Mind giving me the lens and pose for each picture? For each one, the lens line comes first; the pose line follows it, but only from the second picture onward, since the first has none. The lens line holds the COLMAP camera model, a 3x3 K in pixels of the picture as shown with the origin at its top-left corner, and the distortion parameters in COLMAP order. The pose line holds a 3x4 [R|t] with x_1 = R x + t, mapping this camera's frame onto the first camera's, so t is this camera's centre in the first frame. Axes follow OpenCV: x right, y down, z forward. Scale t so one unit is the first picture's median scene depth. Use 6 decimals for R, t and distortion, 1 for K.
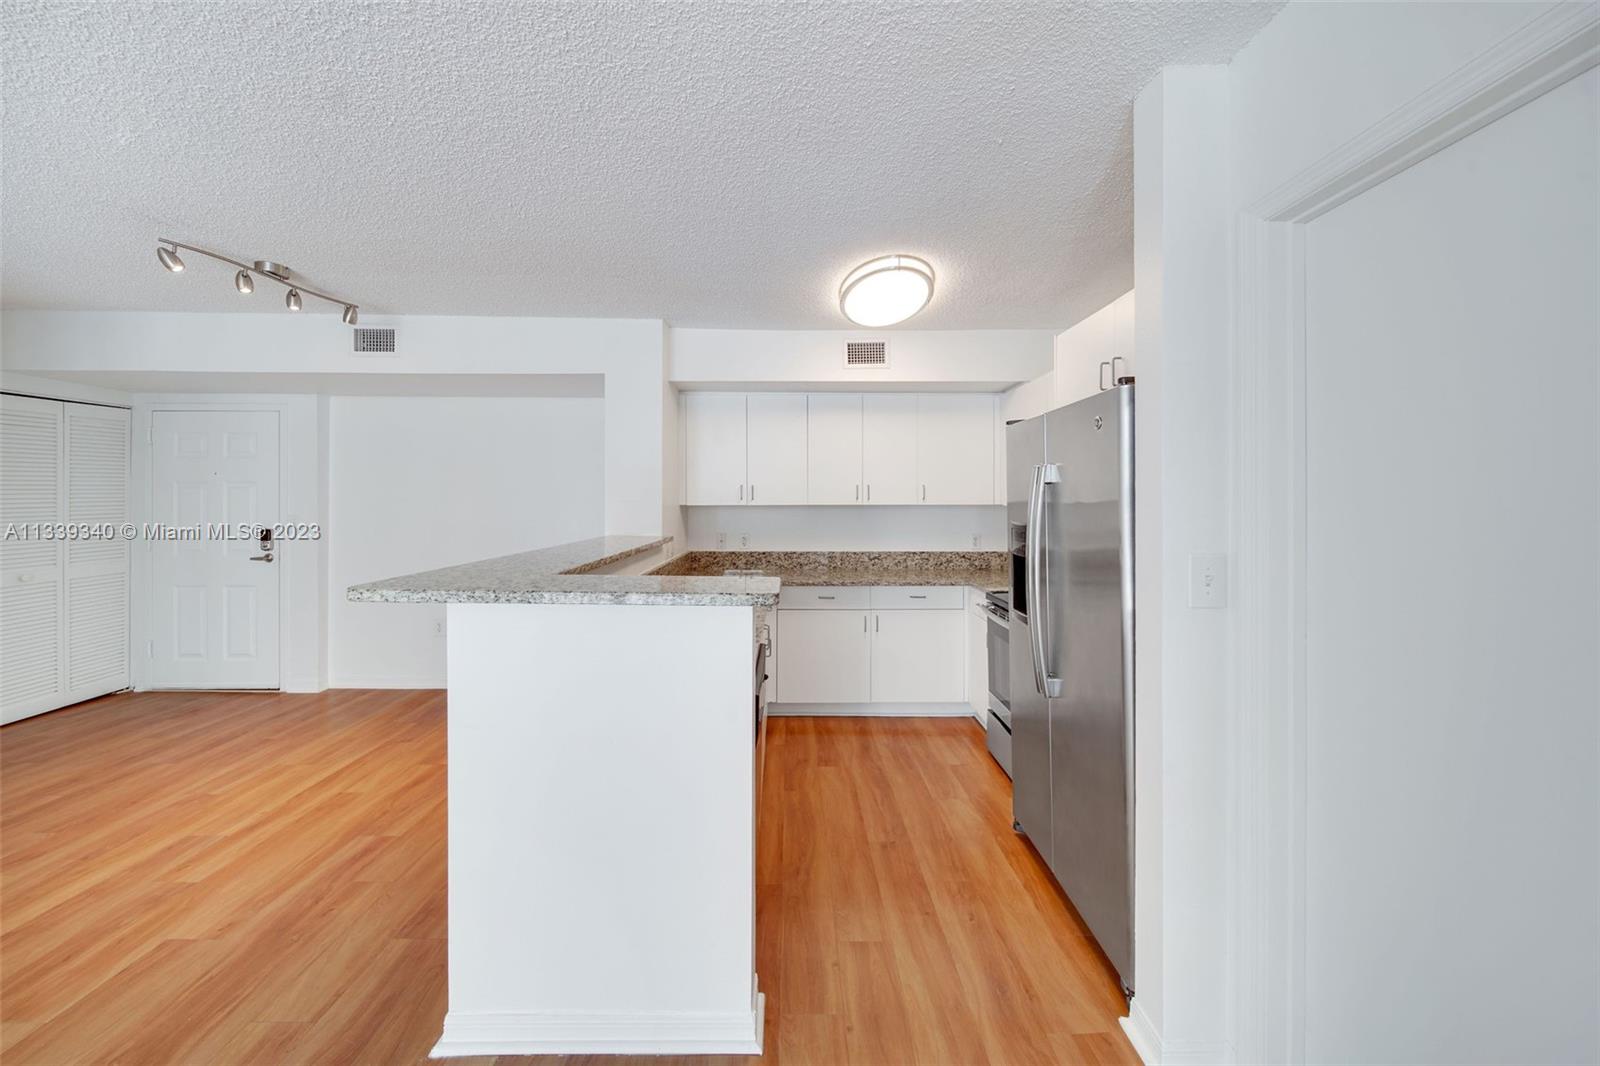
lens RADIAL K [[565.0, 0, 788.8], [0, 565.0, 496.2], [0, 0, 1]] dist [0.002011, -0.002178]
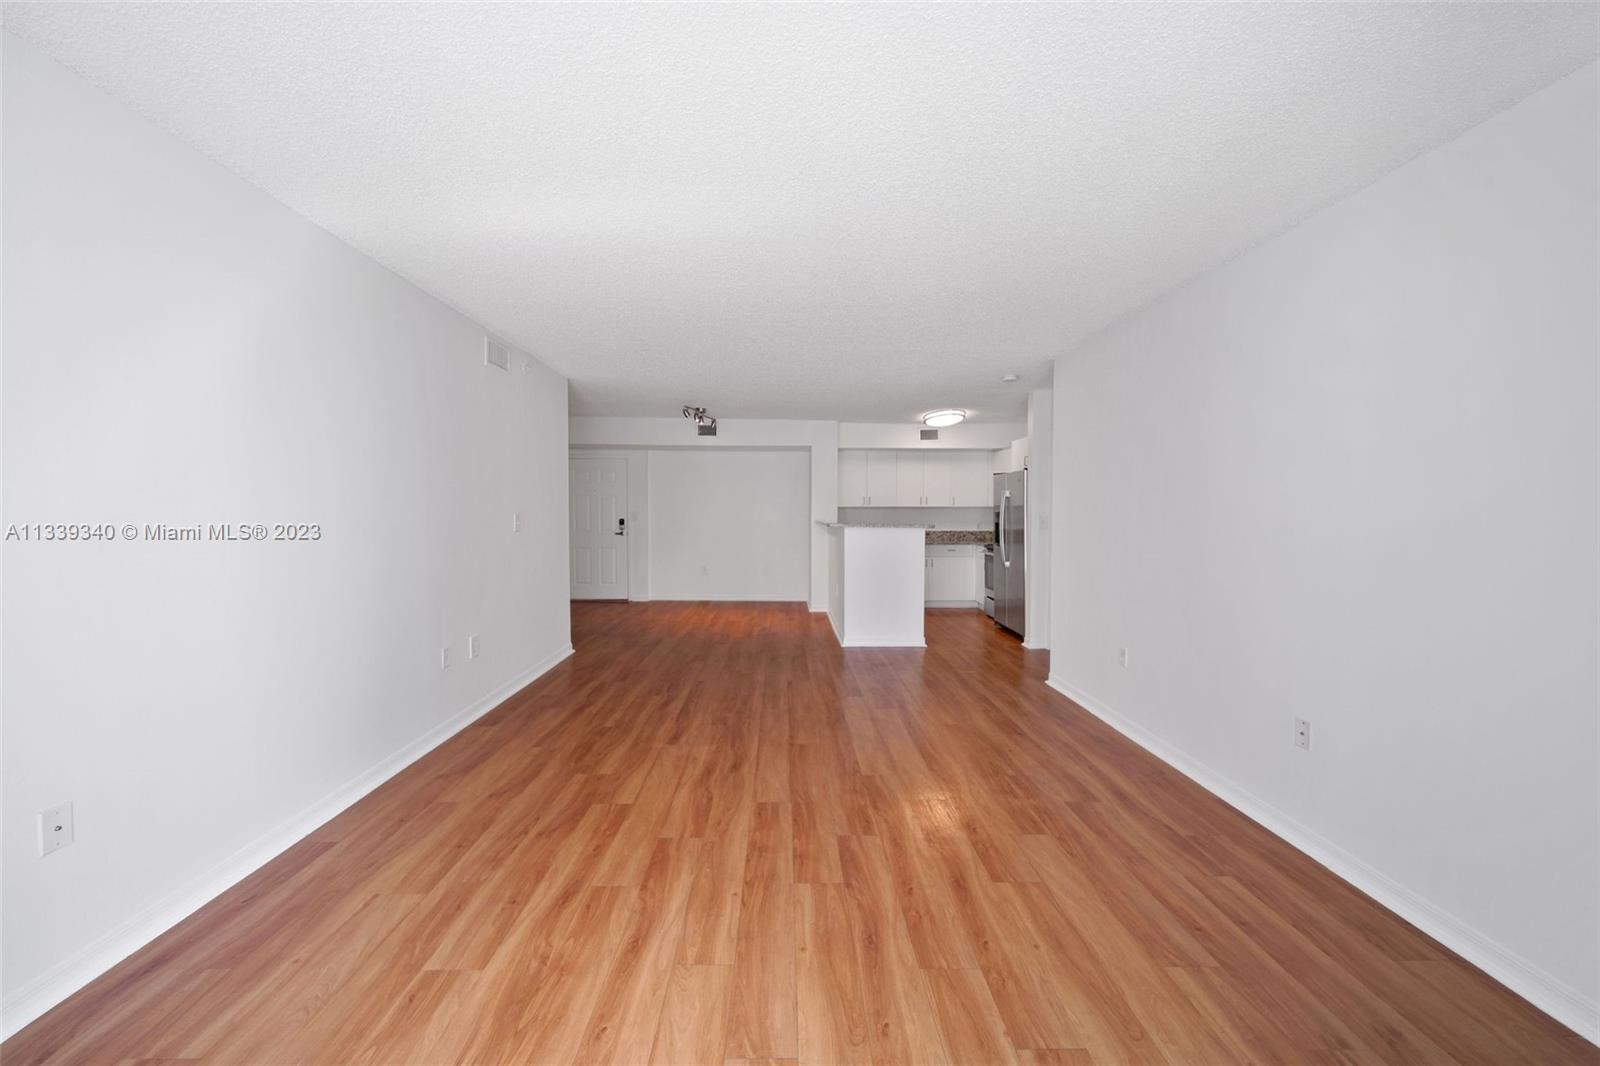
lens RADIAL K [[565.0, 0, 793.0], [0, 565.0, 520.9], [0, 0, 1]] dist [0.002011, -0.002178]
pose [[0.999762, 0.001621, 0.021747, -0.414194], [-0.002220, 0.999619, 0.027524, 0.012174], [-0.021694, -0.027565, 0.999385, -1.106797]]
